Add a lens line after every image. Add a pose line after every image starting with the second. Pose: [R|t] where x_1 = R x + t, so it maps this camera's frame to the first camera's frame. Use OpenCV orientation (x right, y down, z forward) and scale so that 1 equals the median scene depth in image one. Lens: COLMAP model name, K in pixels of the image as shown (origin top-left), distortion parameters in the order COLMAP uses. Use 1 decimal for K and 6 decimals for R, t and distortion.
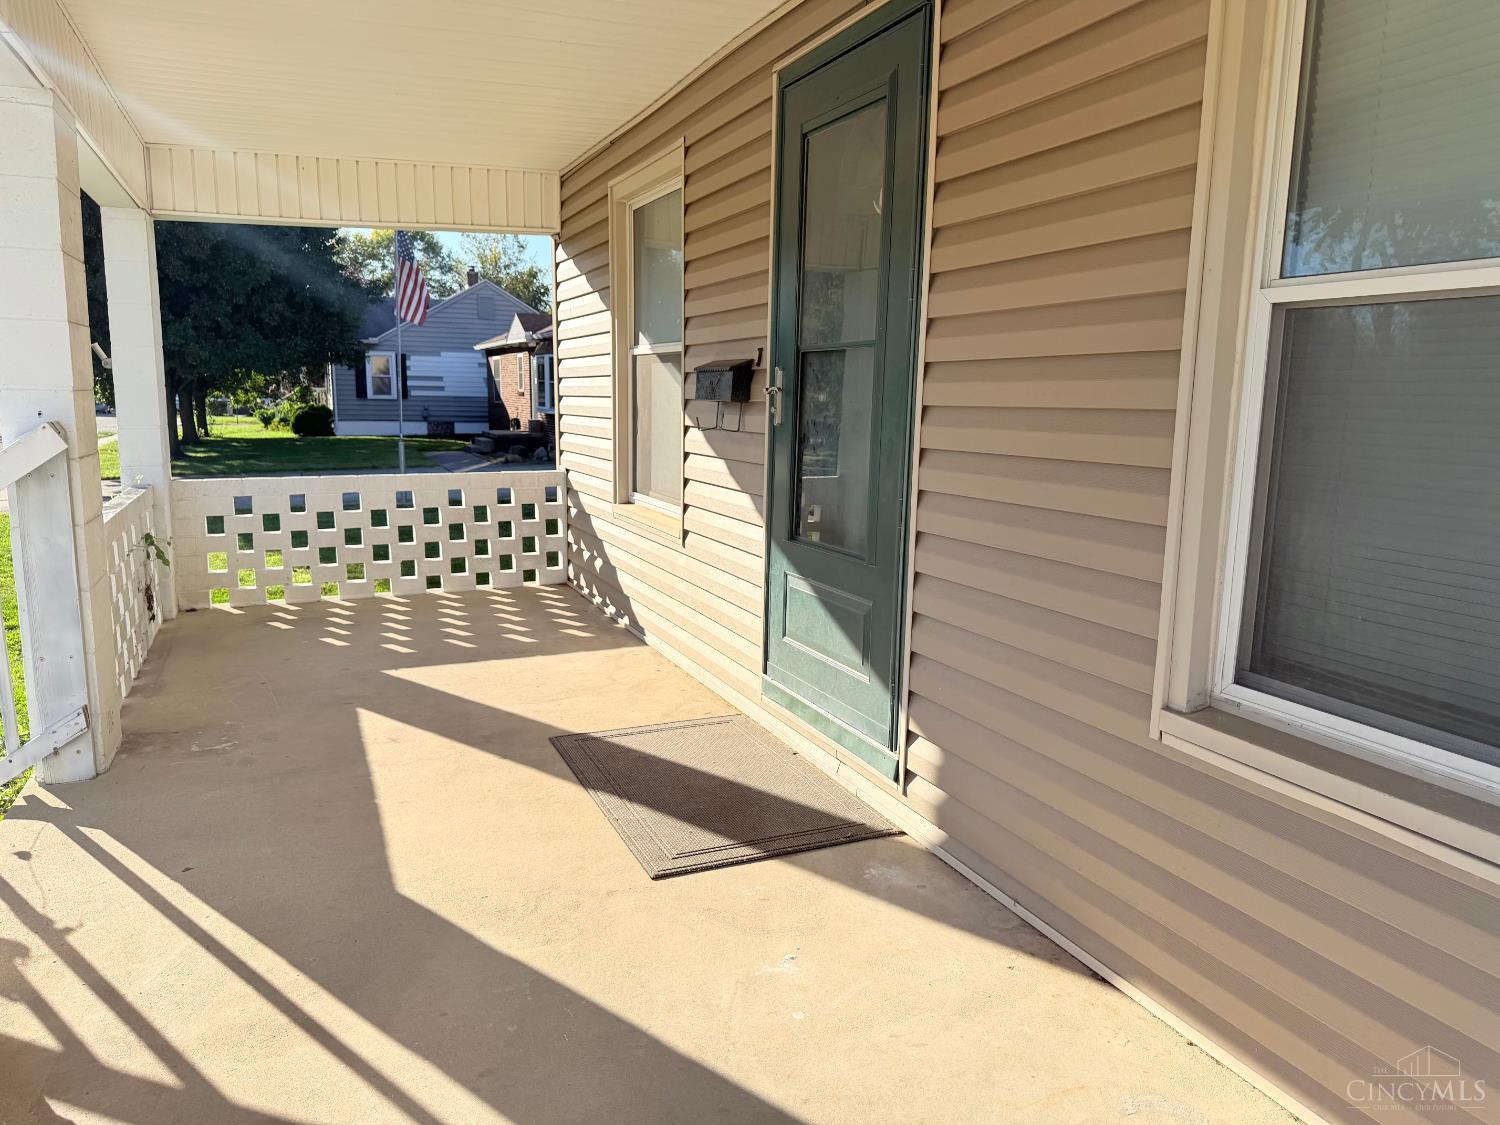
lens RADIAL K [[1063.7, 0, 748.7], [0, 1063.7, 545.8], [0, 0, 1]] dist [0.109678, -0.138096]
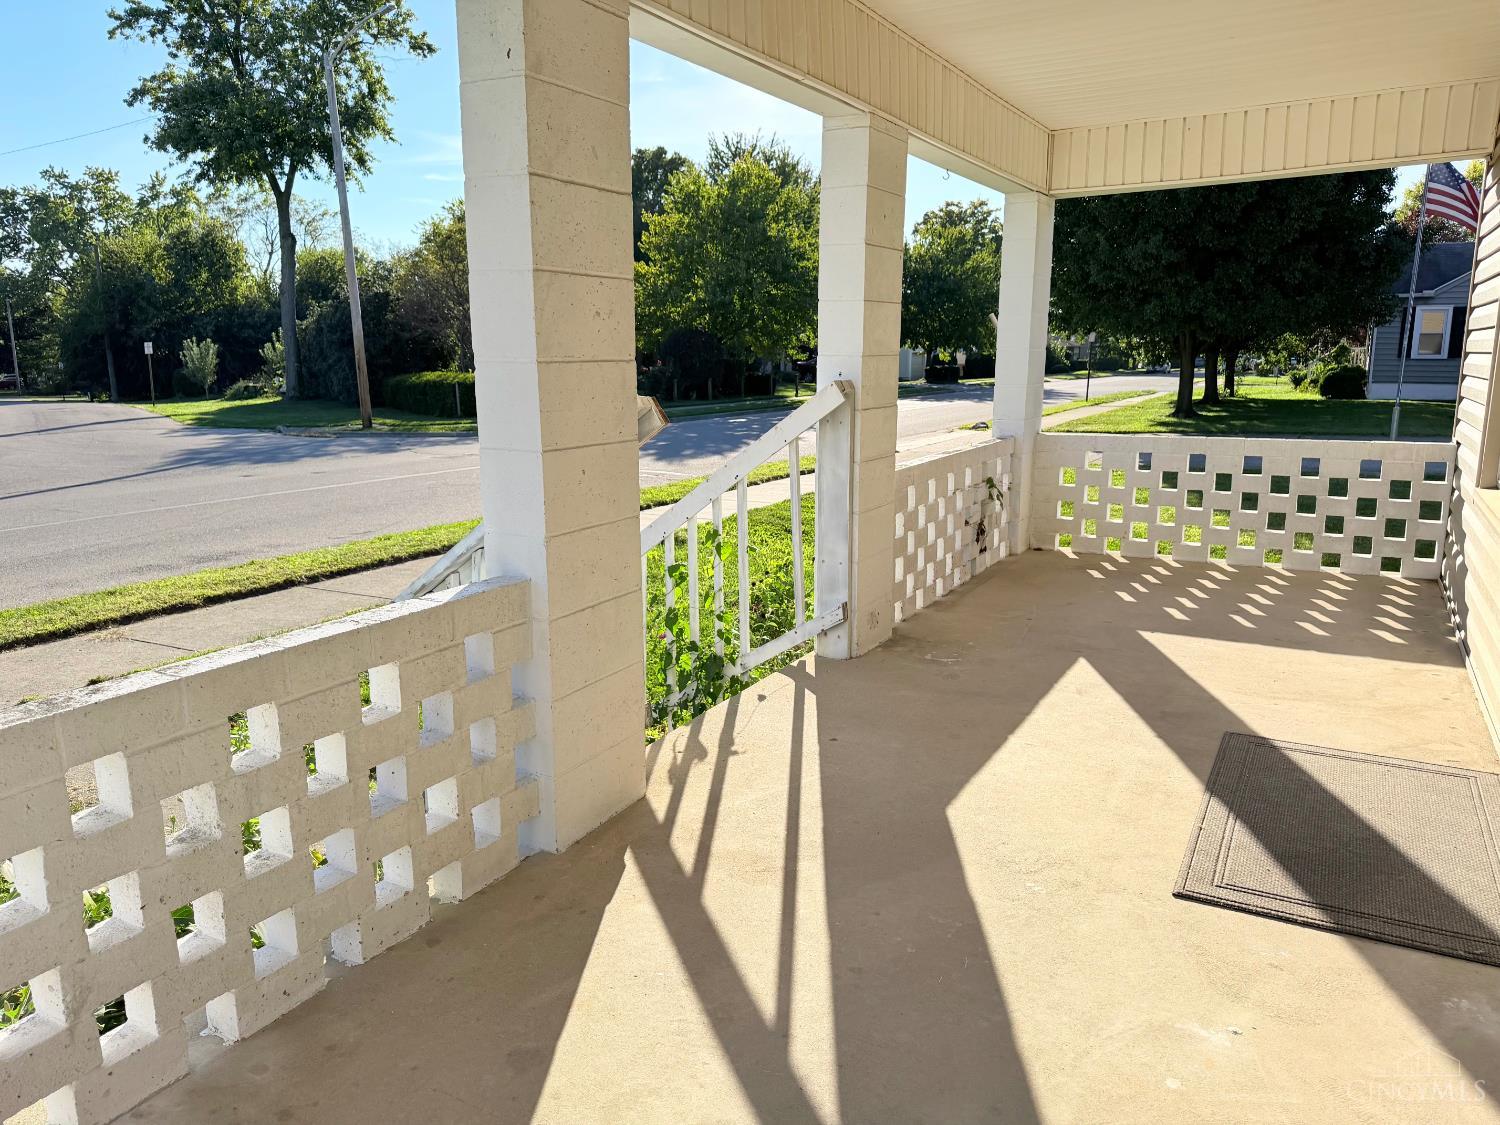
lens RADIAL K [[1054.5, 0, 750.0], [0, 1054.5, 562.5], [0, 0, 1]] dist [0.050329, -0.075470]
pose [[0.611302, 0.145506, -0.777906, 0.176466], [-0.103470, 0.989210, 0.103720, -0.010940], [0.784604, 0.017085, 0.619762, 0.083436]]
